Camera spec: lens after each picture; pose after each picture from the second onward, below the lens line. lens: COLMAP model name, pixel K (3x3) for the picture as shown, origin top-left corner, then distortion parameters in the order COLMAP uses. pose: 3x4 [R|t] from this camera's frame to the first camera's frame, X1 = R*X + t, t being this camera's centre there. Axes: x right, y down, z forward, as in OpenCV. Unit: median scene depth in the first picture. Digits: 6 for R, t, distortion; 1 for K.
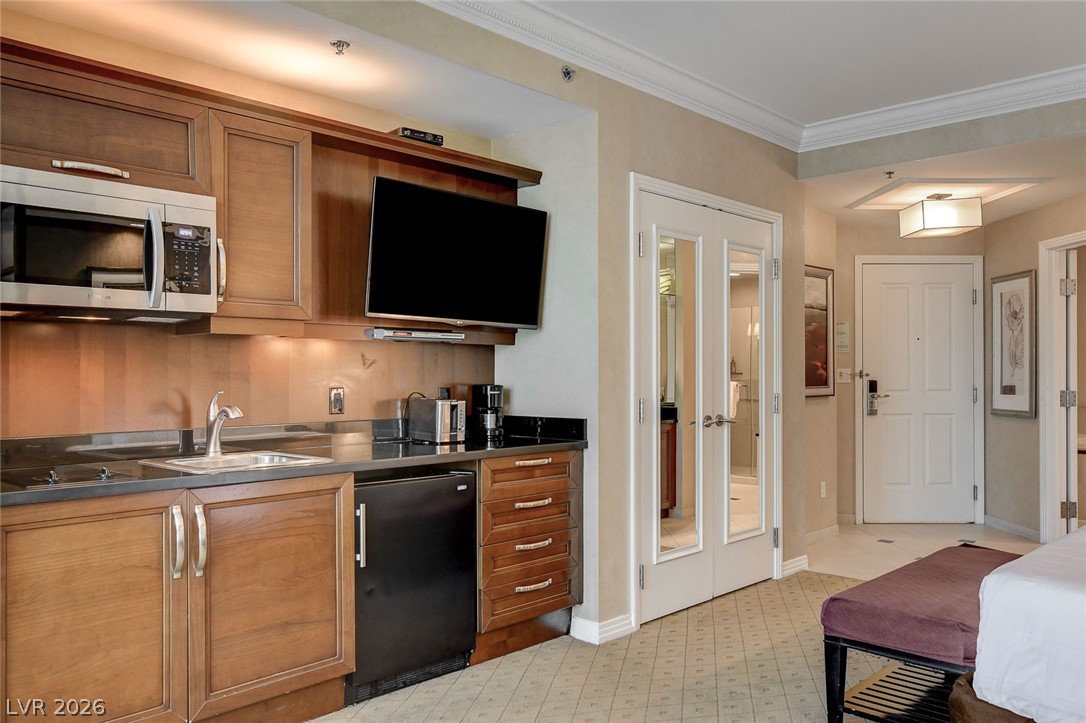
lens RADIAL K [[844.8, 0, 546.1], [0, 844.8, 374.7], [0, 0, 1]] dist [-0.014299, 0.029451]
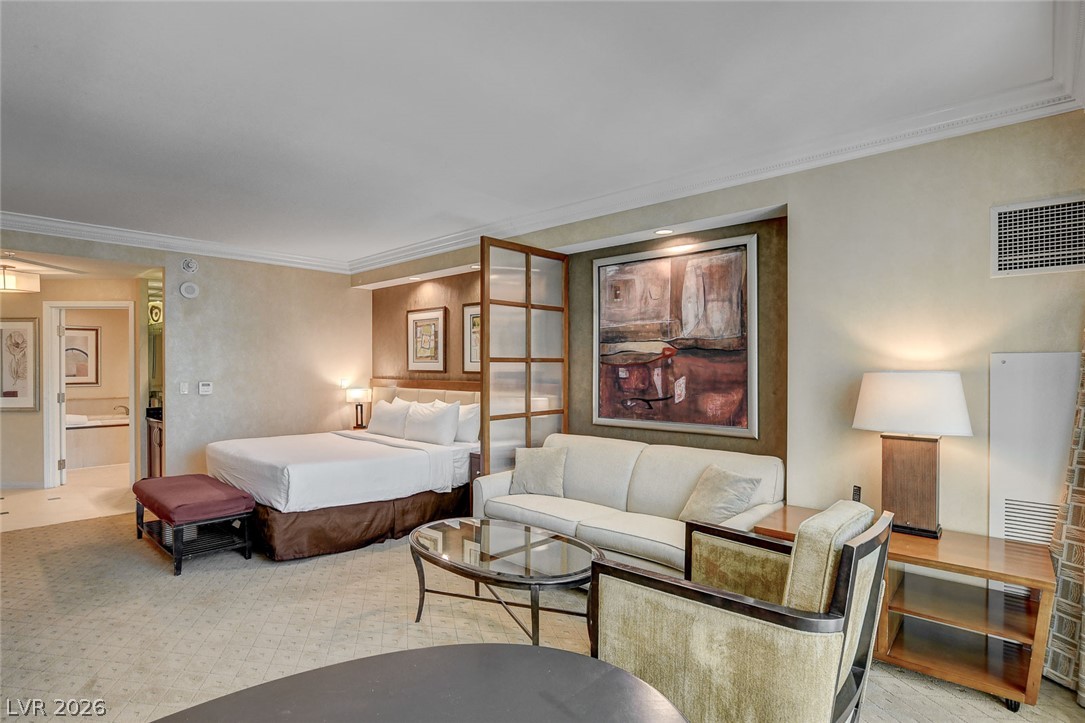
lens RADIAL K [[547.8, 0, 539.8], [0, 547.8, 365.3], [0, 0, 1]] dist [-0.020196, -0.000277]
pose [[-0.022969, 0.002276, 0.999734, -0.752798], [0.002046, 0.999995, -0.002230, -0.051087], [-0.999734, 0.001995, -0.022974, 0.127195]]
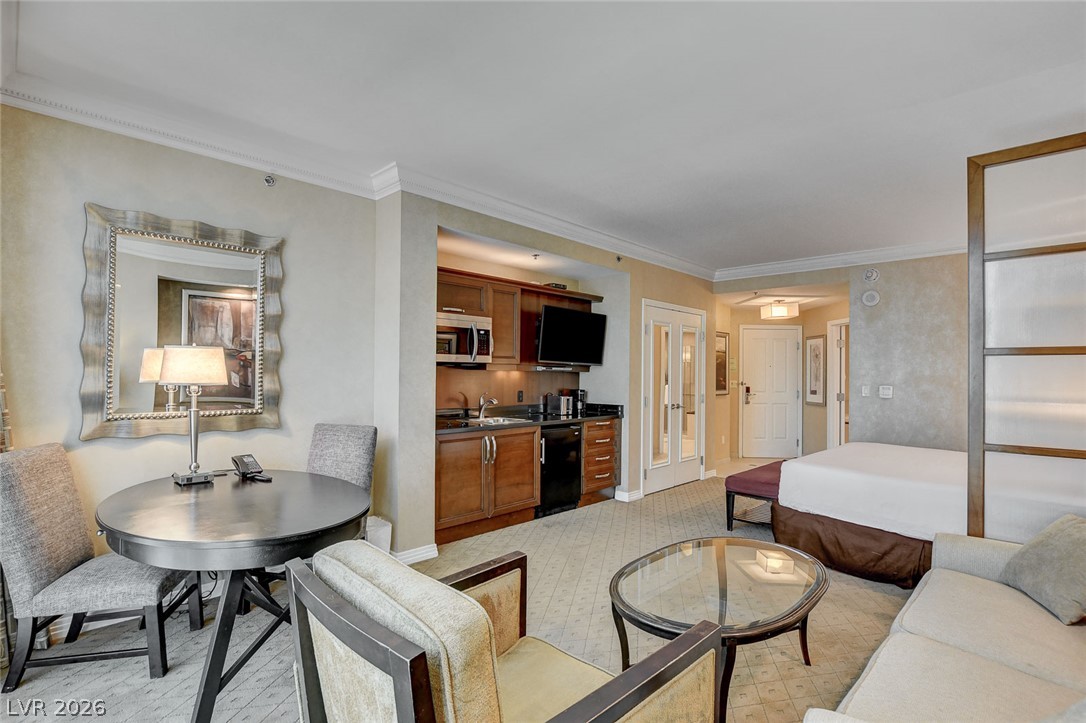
lens RADIAL K [[522.4, 0, 549.2], [0, 522.4, 370.3], [0, 0, 1]] dist [-0.016229, 0.000811]
pose [[0.999934, 0.011436, 0.001003, -0.166460], [-0.011427, 0.999895, -0.008935, -0.029347], [-0.001105, 0.008923, 0.999960, -0.458249]]
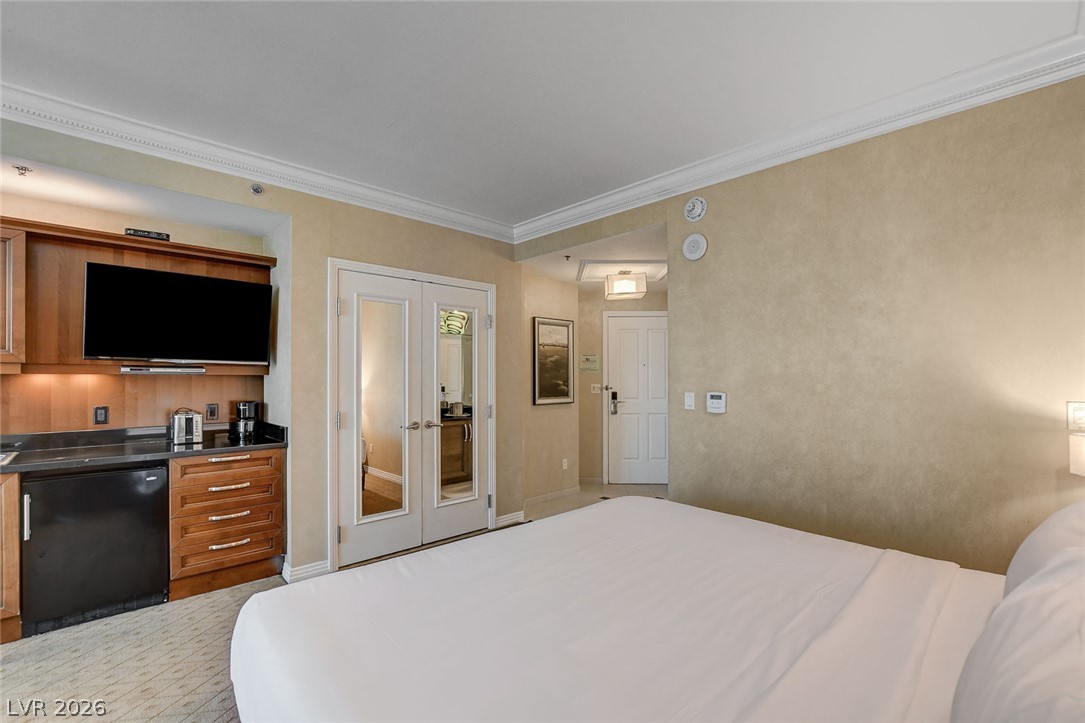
lens RADIAL K [[478.0, 0, 547.7], [0, 478.0, 375.5], [0, 0, 1]] dist [-0.025267, 0.004915]
pose [[0.999085, -0.000233, -0.042778, 0.554533], [-0.000052, 0.999978, -0.006660, -0.032454], [0.042779, 0.006656, 0.999062, 0.213500]]
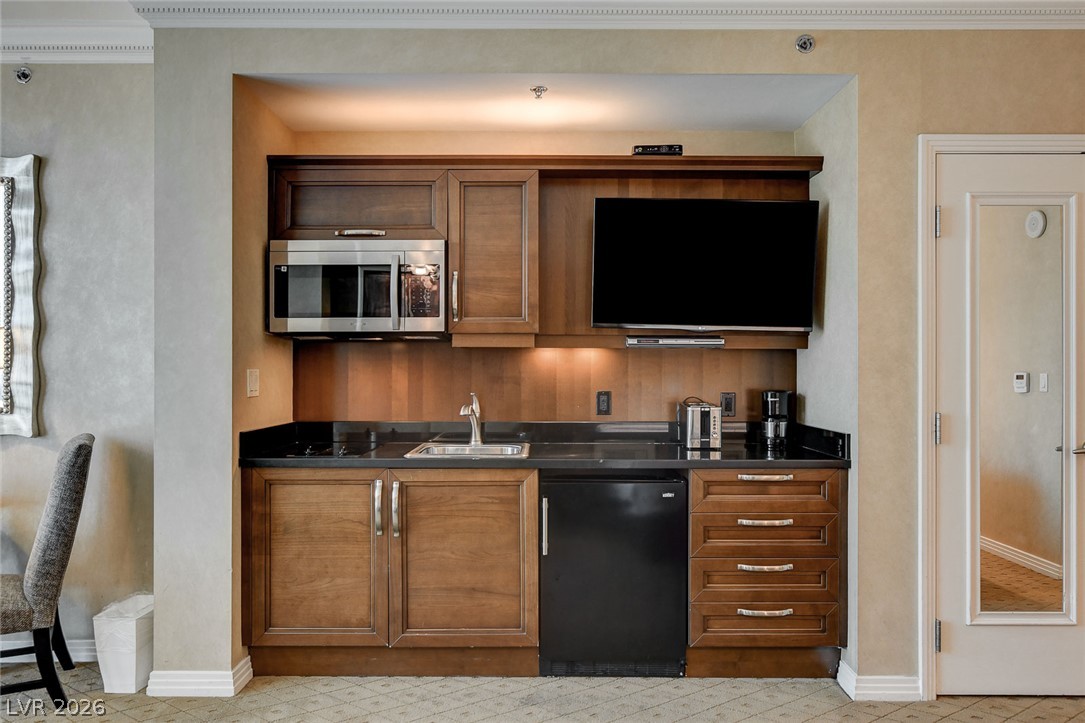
lens RADIAL K [[744.5, 0, 540.0], [0, 744.5, 364.7], [0, 0, 1]] dist [-0.013528, 0.019020]
pose [[0.687007, 0.000571, -0.726650, 0.399583], [-0.003871, 0.999988, -0.002874, -0.015898], [0.726640, 0.004787, 0.687002, 0.261138]]
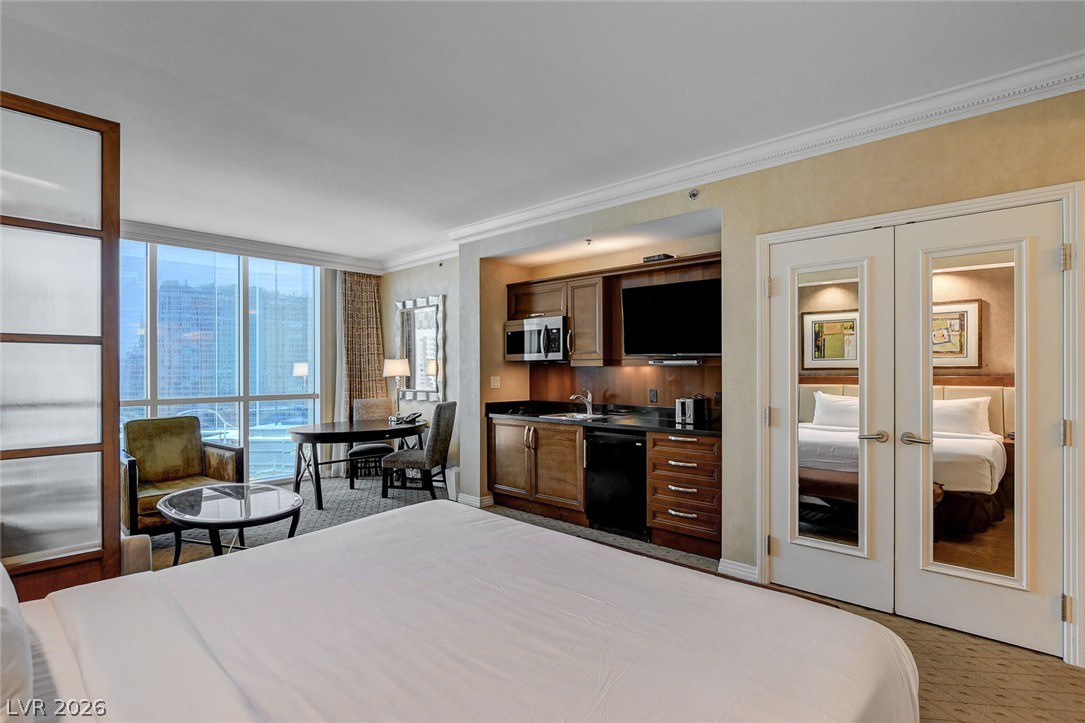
lens RADIAL K [[534.7, 0, 541.5], [0, 534.7, 371.6], [0, 0, 1]] dist [-0.002825, -0.001159]
pose [[0.019420, 0.005663, -0.999795, 1.007542], [0.000850, 0.999984, 0.005681, -0.033794], [0.999811, -0.000960, 0.019415, 0.695215]]
